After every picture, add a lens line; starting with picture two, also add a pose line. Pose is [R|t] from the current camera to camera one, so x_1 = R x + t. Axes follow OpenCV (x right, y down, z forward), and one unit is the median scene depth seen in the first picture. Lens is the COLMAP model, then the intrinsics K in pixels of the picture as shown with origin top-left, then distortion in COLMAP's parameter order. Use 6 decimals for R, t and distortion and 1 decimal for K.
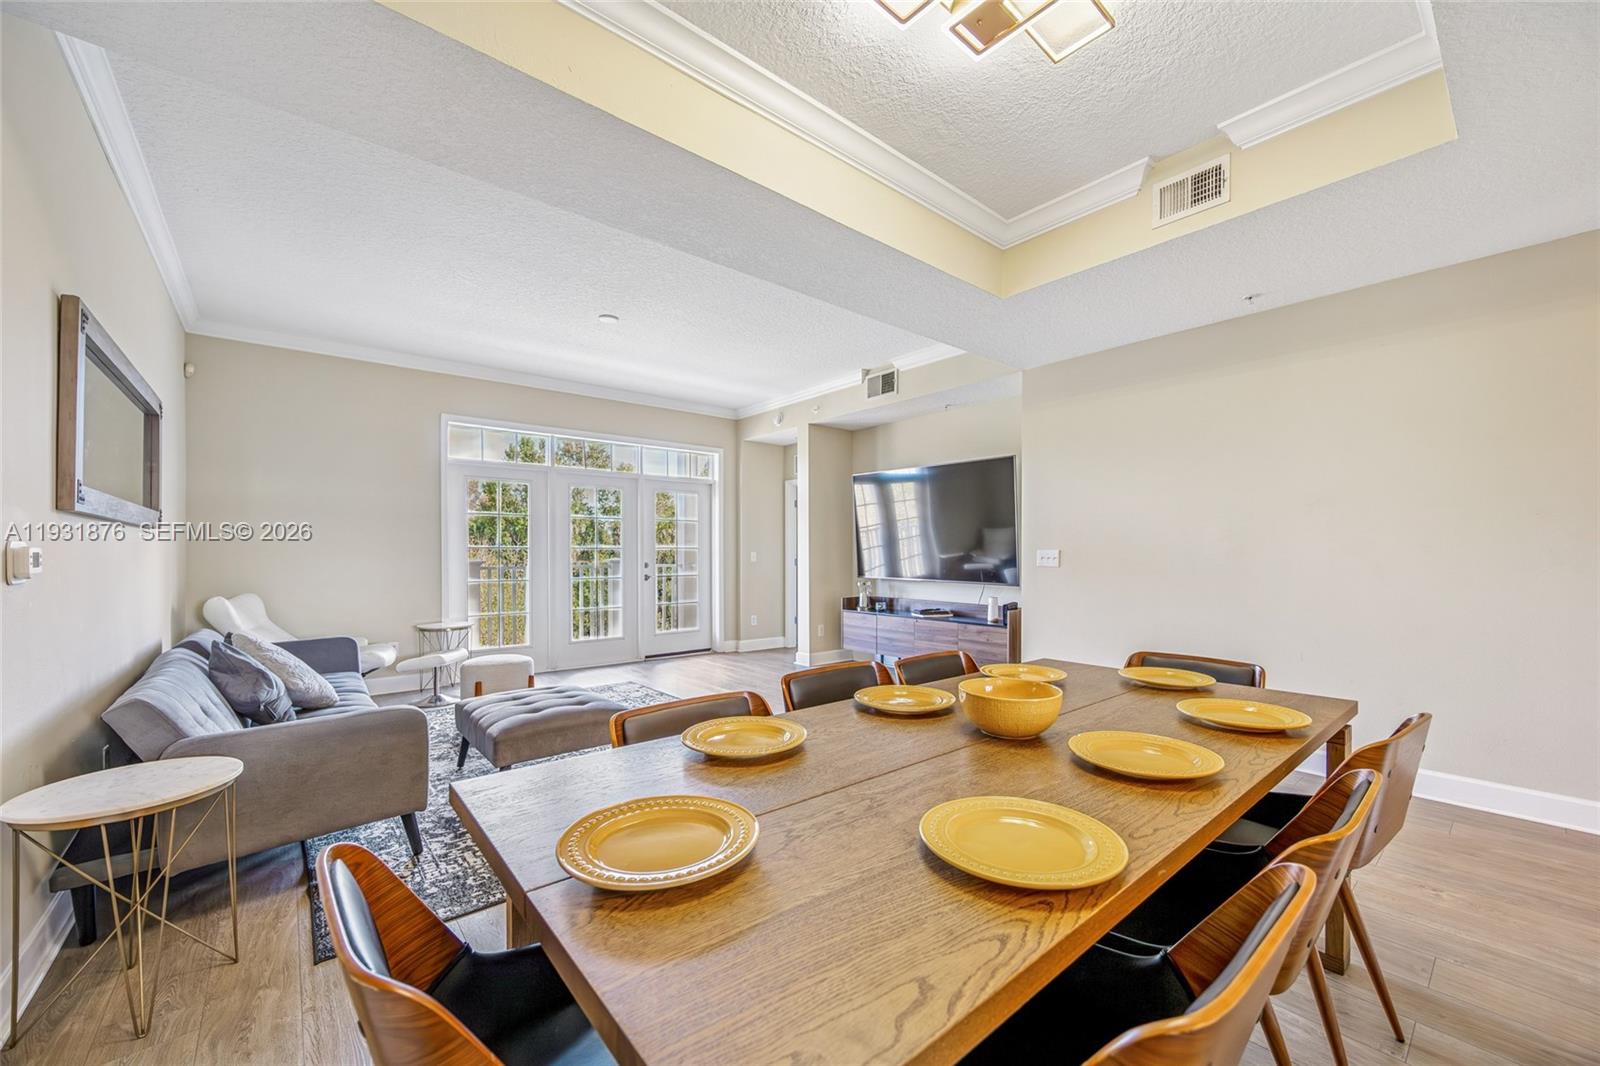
lens RADIAL K [[618.8, 0, 816.8], [0, 618.8, 558.8], [0, 0, 1]] dist [0.000591, -0.000899]
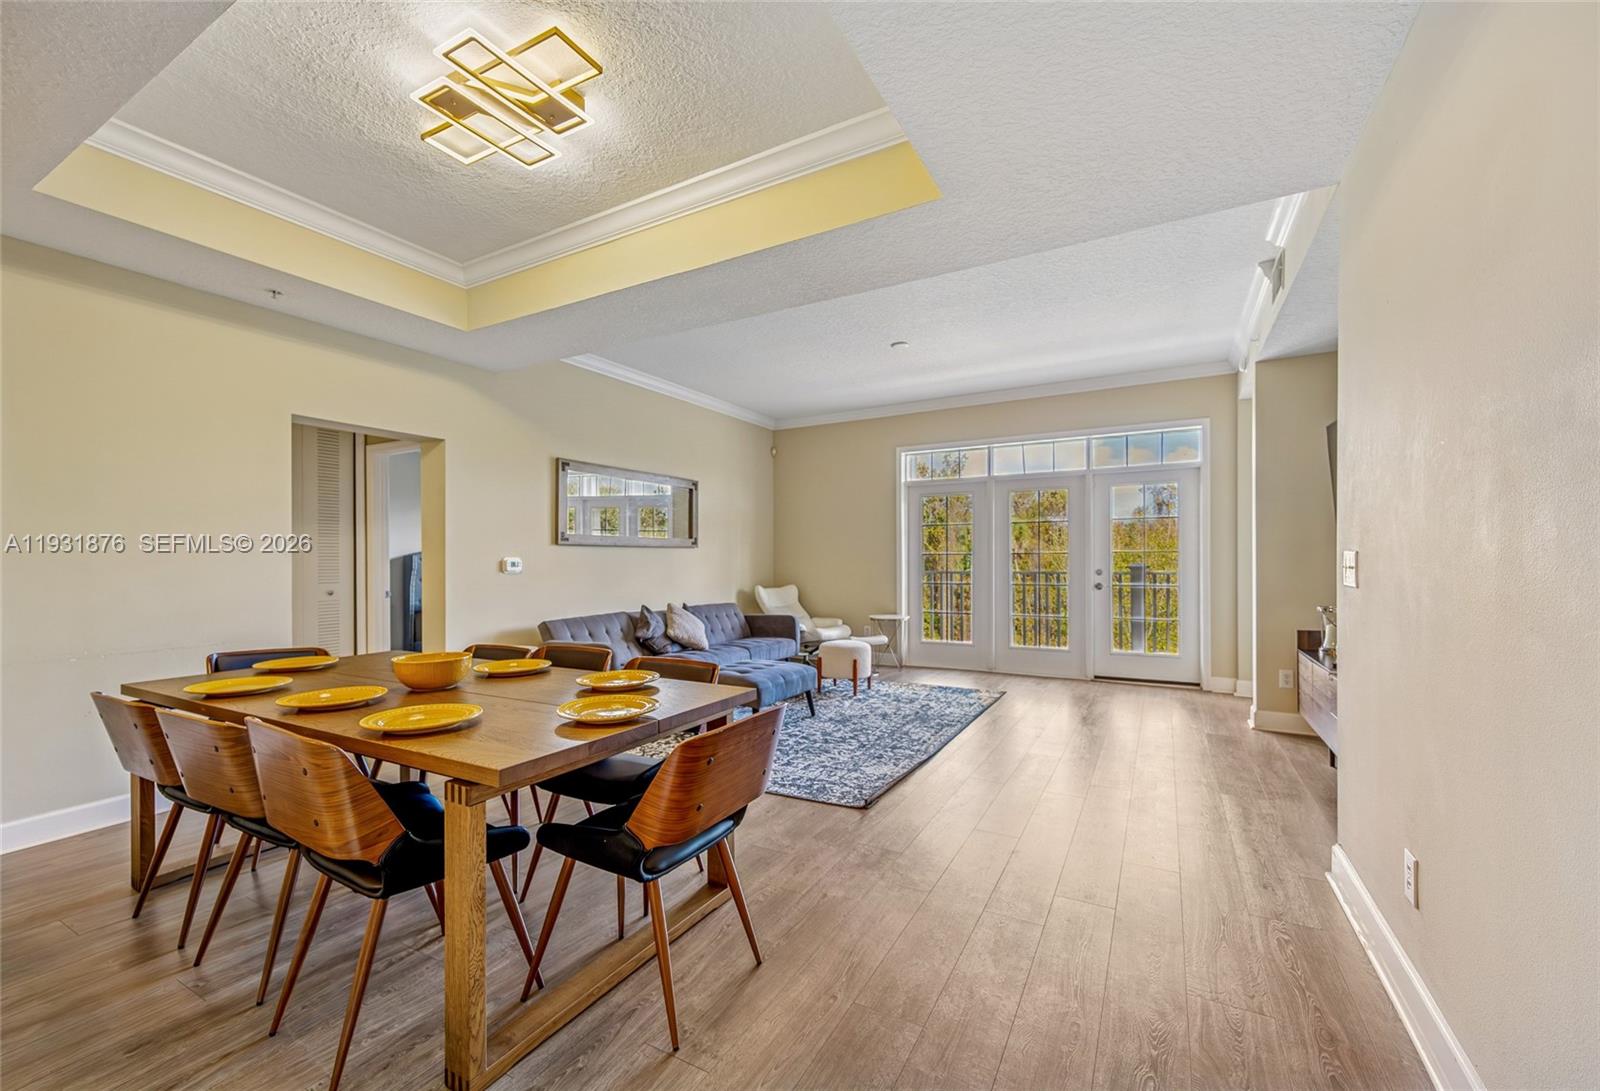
lens RADIAL K [[662.5, 0, 783.5], [0, 662.5, 569.5], [0, 0, 1]] dist [-0.003588, -0.000265]
pose [[0.320488, 0.013767, -0.947153, 0.527521], [-0.003619, 0.999905, 0.013309, -0.005320], [0.947246, -0.000838, 0.320507, 0.311135]]
